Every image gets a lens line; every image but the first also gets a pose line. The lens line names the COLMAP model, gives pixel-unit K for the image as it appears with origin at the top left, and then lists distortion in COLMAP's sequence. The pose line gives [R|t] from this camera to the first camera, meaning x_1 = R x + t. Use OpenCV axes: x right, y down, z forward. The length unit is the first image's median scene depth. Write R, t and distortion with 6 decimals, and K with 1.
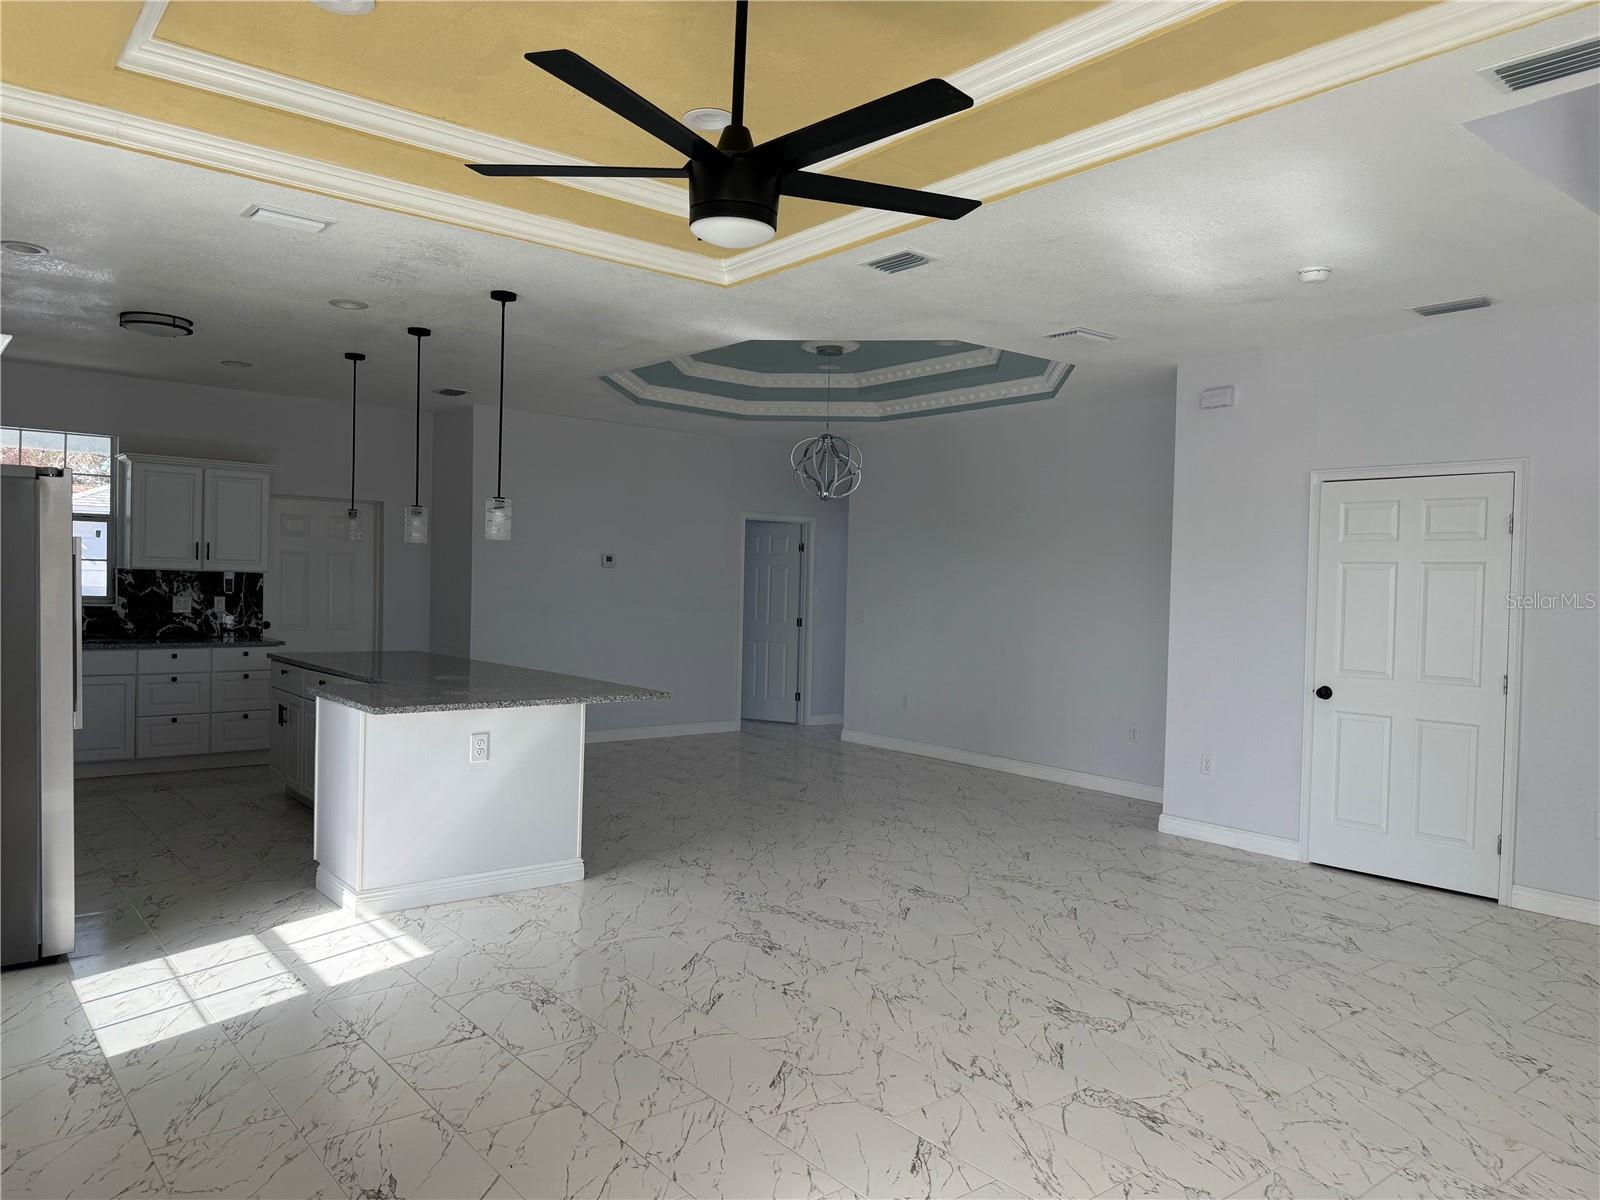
lens RADIAL K [[1135.2, 0, 799.6], [0, 1135.2, 597.4], [0, 0, 1]] dist [0.059165, -0.066317]
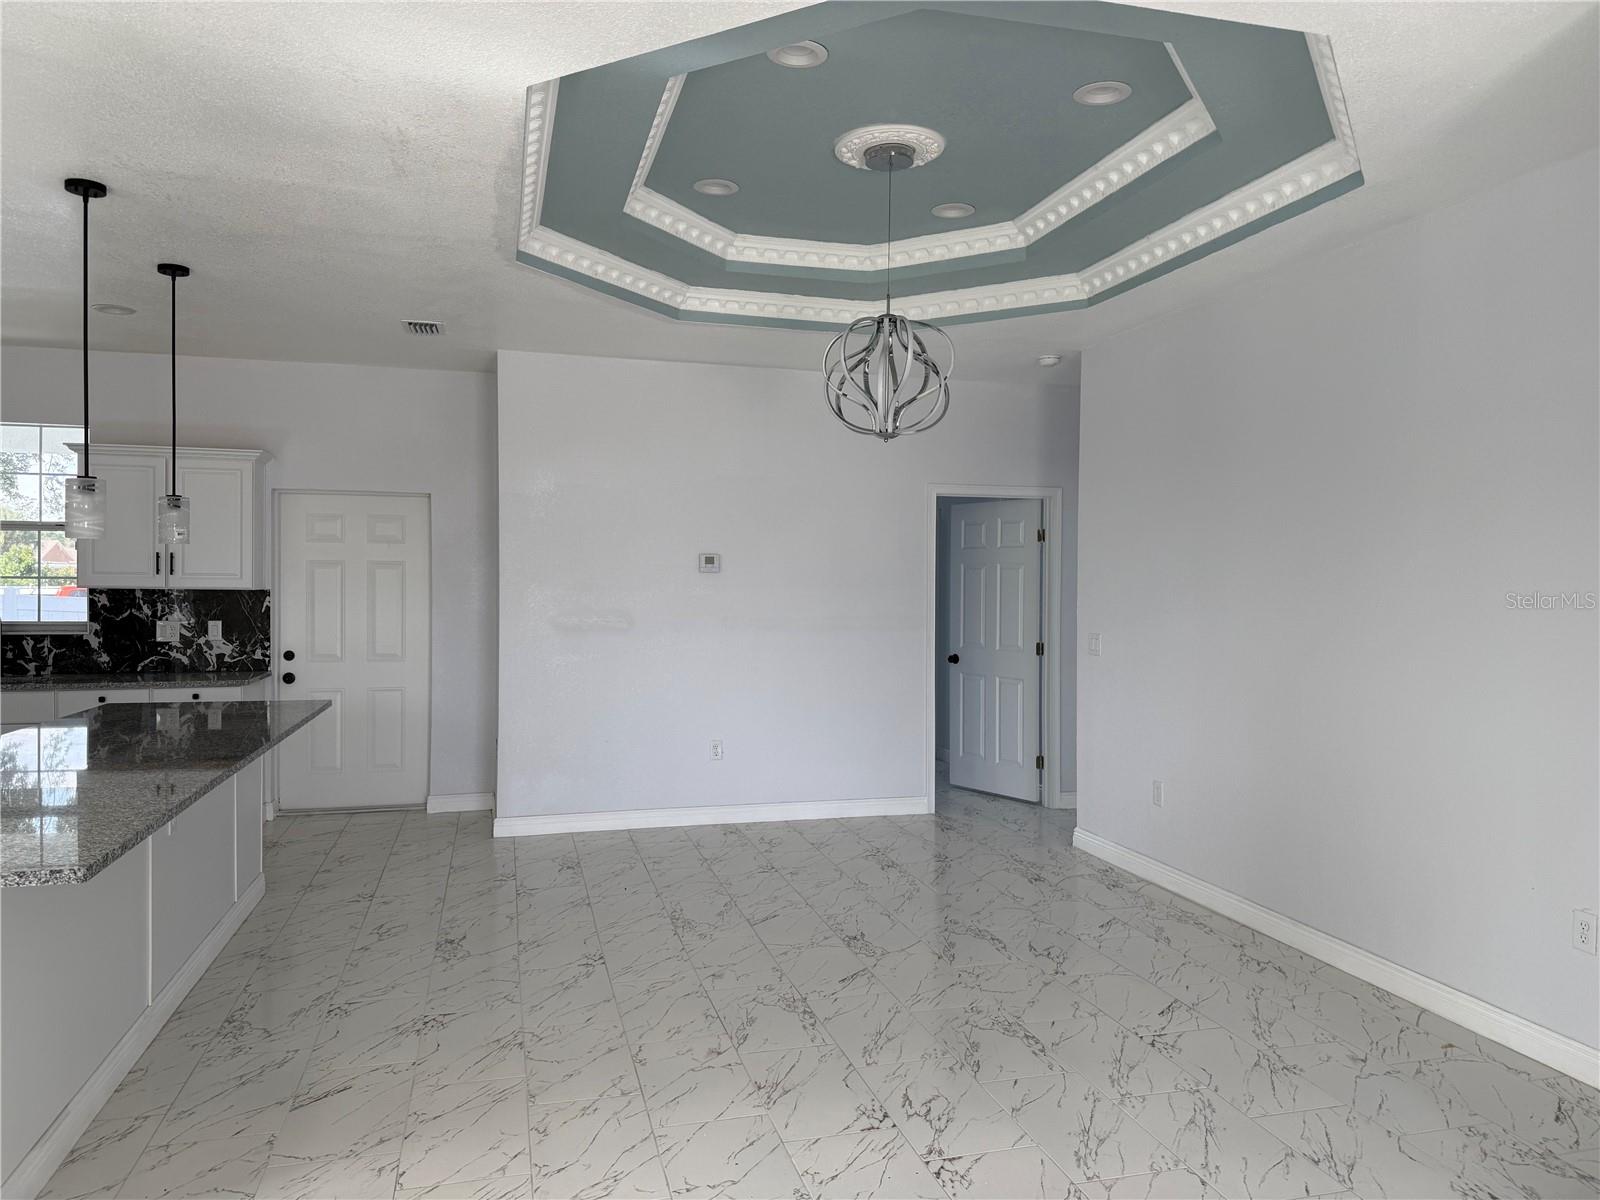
lens RADIAL K [[1135.2, 0, 803.0], [0, 1135.2, 608.0], [0, 0, 1]] dist [0.059165, -0.066317]
pose [[0.910241, -0.012383, -0.413893, 0.193699], [0.012114, 0.999921, -0.003276, -0.002030], [0.413901, -0.002032, 0.910320, 0.449215]]
